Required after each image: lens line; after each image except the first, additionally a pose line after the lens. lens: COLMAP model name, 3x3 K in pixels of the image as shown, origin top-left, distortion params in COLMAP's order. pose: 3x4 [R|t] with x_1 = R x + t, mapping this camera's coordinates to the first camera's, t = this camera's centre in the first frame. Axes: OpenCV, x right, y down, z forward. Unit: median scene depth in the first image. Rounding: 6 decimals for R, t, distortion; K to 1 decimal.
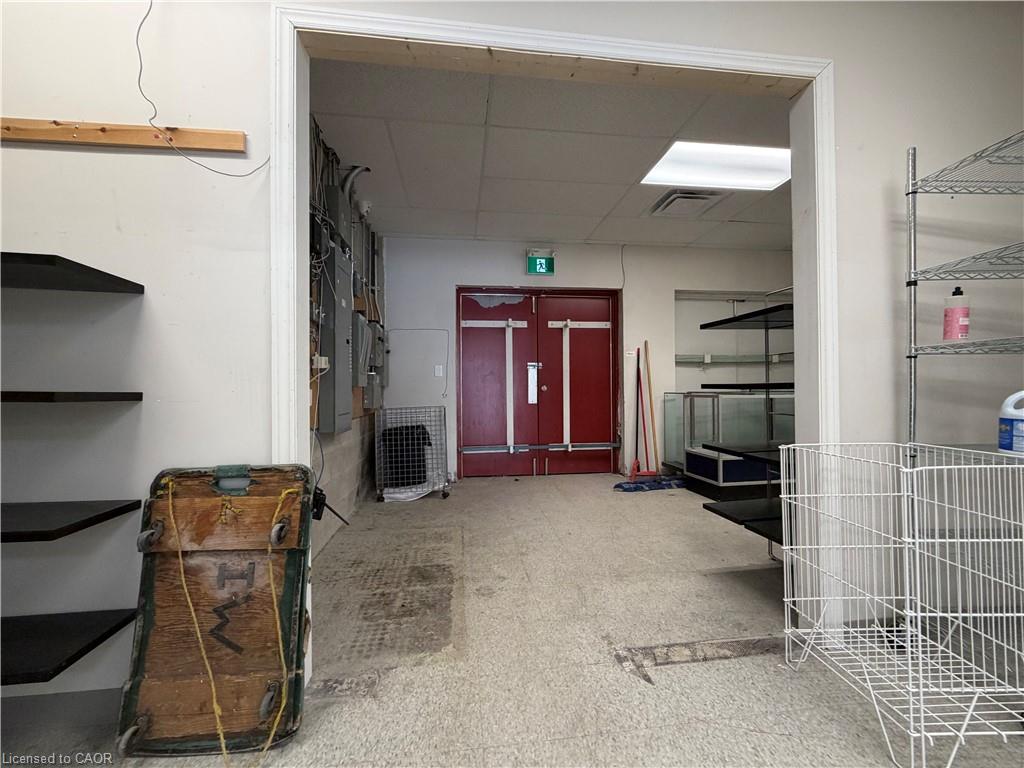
lens RADIAL K [[407.2, 0, 515.0], [0, 407.2, 380.6], [0, 0, 1]] dist [0.000105, 0.000139]
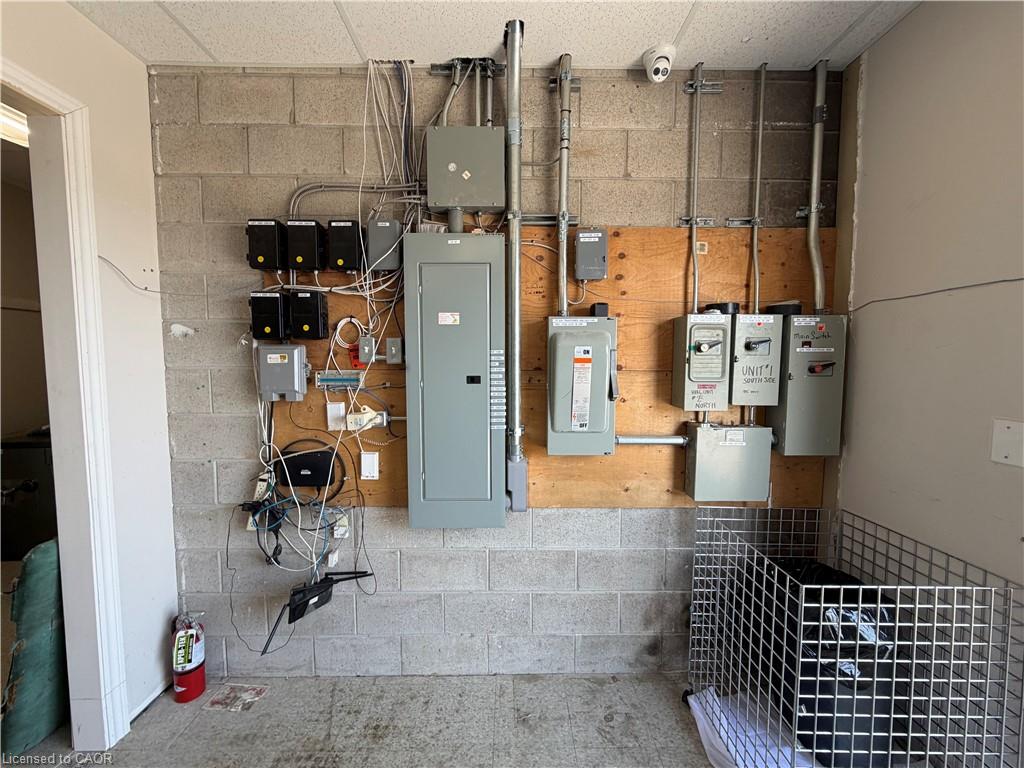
lens RADIAL K [[407.2, 0, 510.0], [0, 407.2, 383.5], [0, 0, 1]] dist [0.000105, 0.000139]
pose [[-0.127572, 0.073600, -0.989095, 0.101035], [0.017184, 0.997257, 0.071991, -0.081518], [0.991680, -0.007812, -0.128487, 0.691530]]
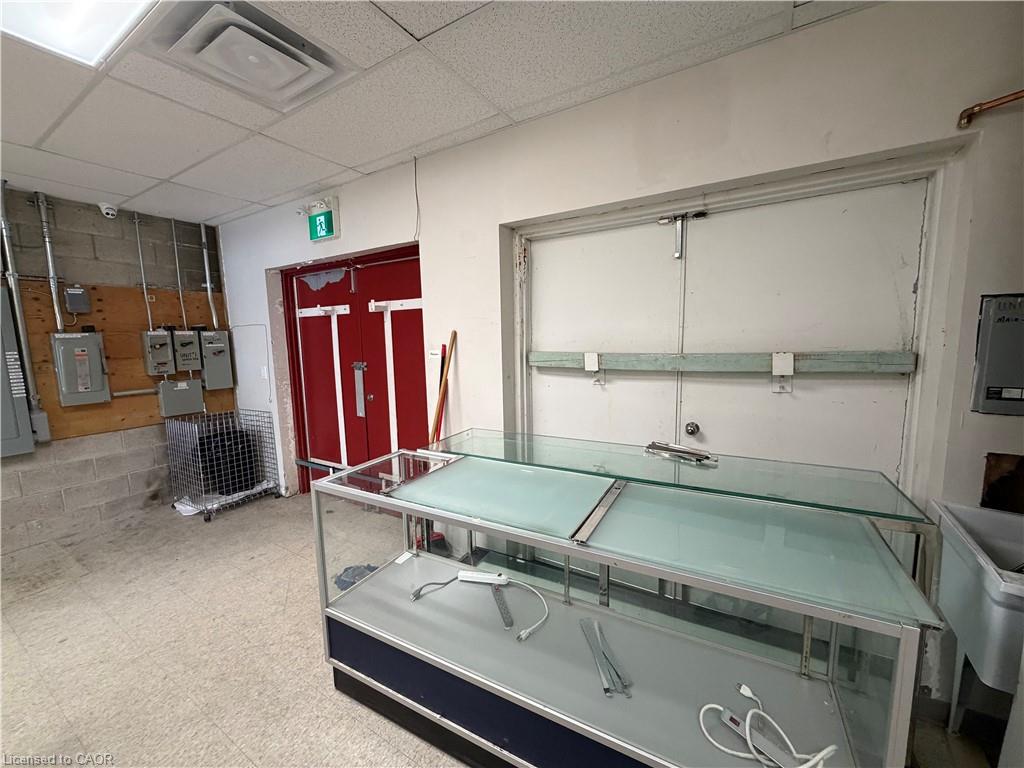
lens RADIAL K [[407.2, 0, 512.4], [0, 407.2, 383.1], [0, 0, 1]] dist [0.000105, 0.000139]
pose [[0.780232, 0.066910, -0.621901, 0.751135], [0.026821, 0.989769, 0.140139, -0.105373], [0.624915, -0.126021, 0.770454, 0.627341]]
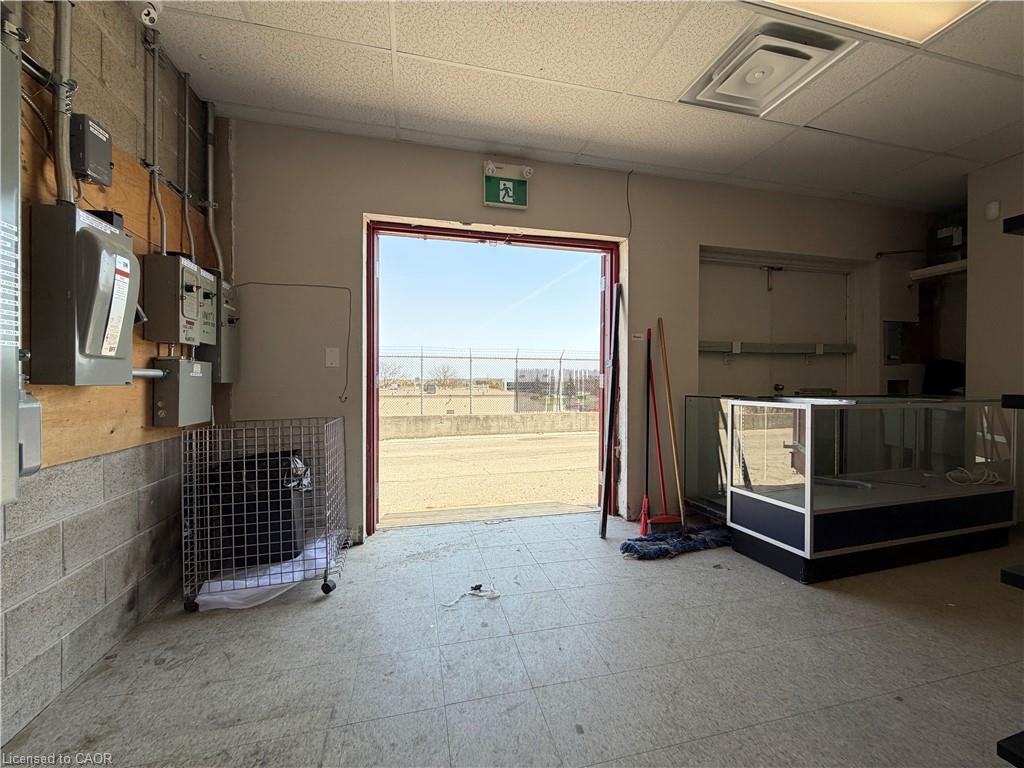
lens RADIAL K [[407.2, 0, 513.7], [0, 407.2, 380.8], [0, 0, 1]] dist [0.000105, 0.000139]
pose [[0.993281, 0.011026, 0.115204, 0.006215], [-0.013032, 0.999776, 0.016677, -0.002256], [-0.114994, -0.018066, 0.993202, 0.365788]]
